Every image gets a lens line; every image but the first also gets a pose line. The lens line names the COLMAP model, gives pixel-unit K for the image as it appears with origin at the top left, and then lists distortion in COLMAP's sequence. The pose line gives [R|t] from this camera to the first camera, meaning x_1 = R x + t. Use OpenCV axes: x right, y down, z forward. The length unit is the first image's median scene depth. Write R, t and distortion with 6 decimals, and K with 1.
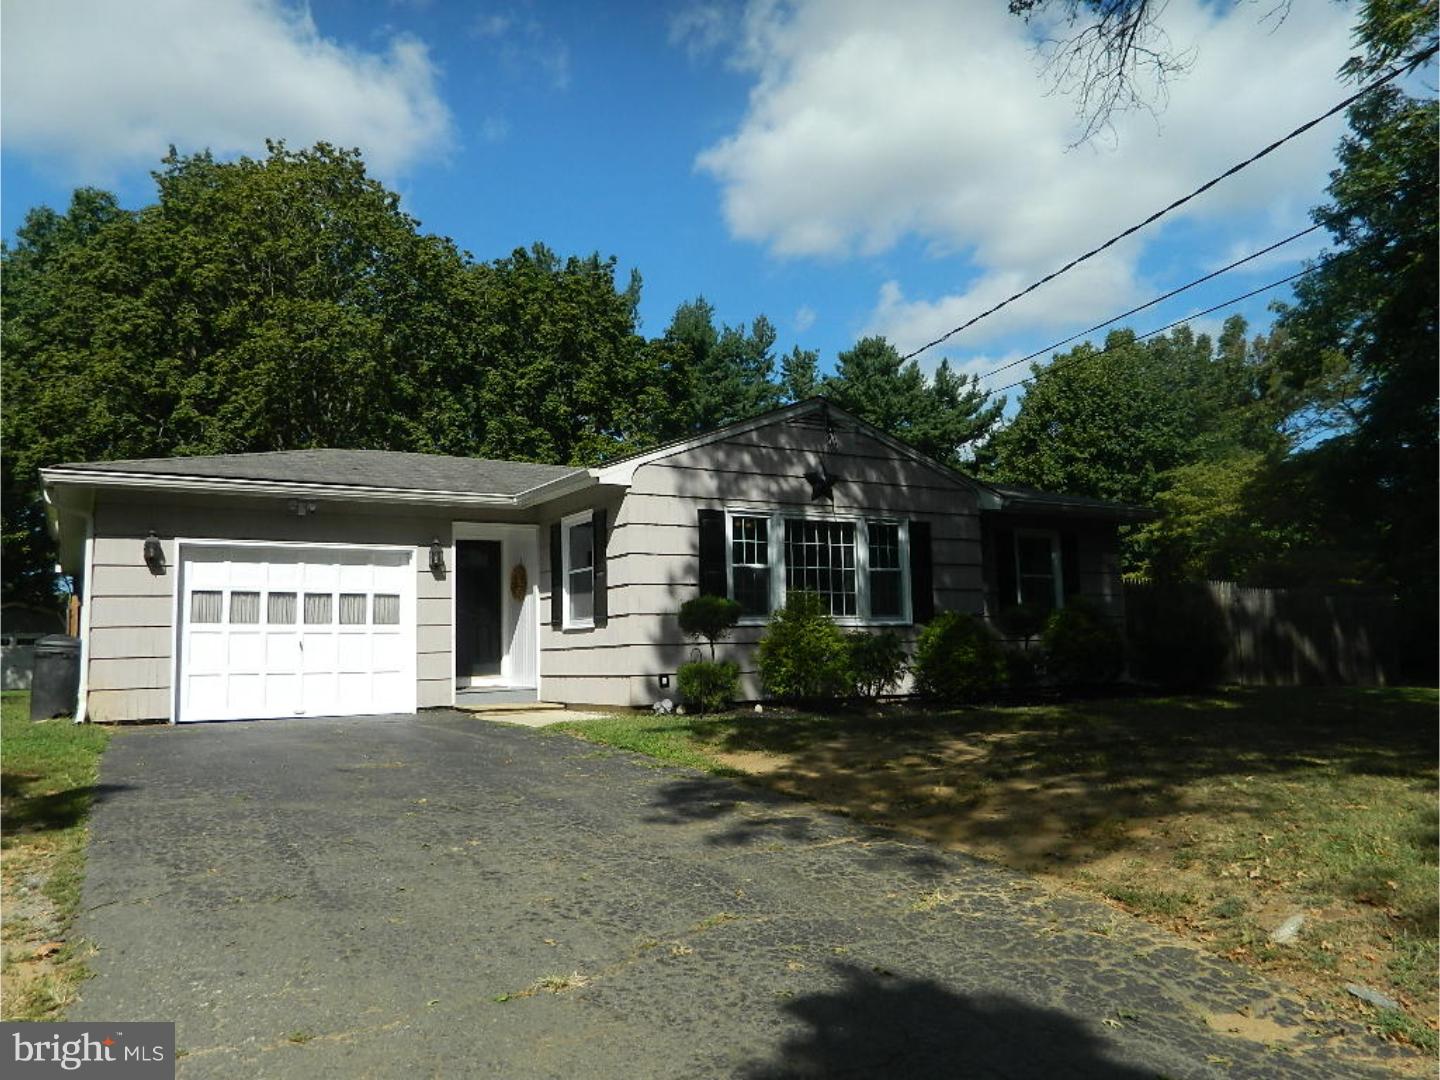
lens RADIAL K [[1057.7, 0, 714.6], [0, 1057.7, 528.9], [0, 0, 1]] dist [-0.001687, 0.008211]
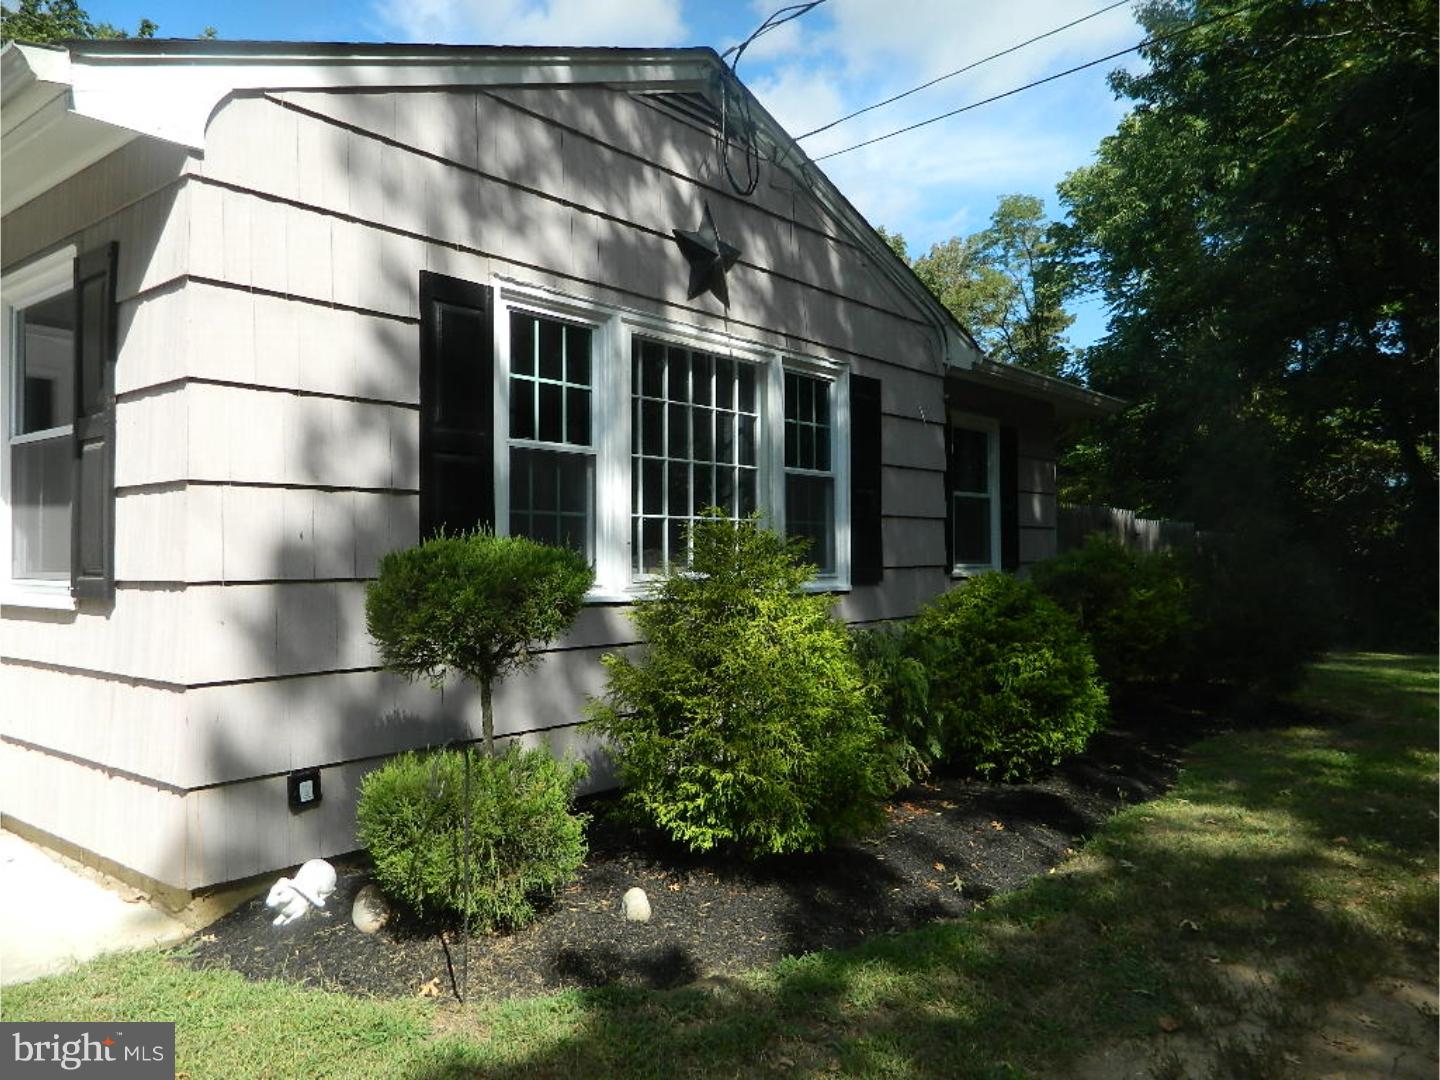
lens RADIAL K [[1057.7, 0, 714.6], [0, 1057.7, 528.9], [0, 0, 1]] dist [-0.001687, 0.008211]
pose [[0.939699, 0.024900, 0.341094, -0.039992], [-0.055992, 0.995090, 0.081614, 0.030426], [-0.337387, -0.095791, 0.936480, 0.625229]]
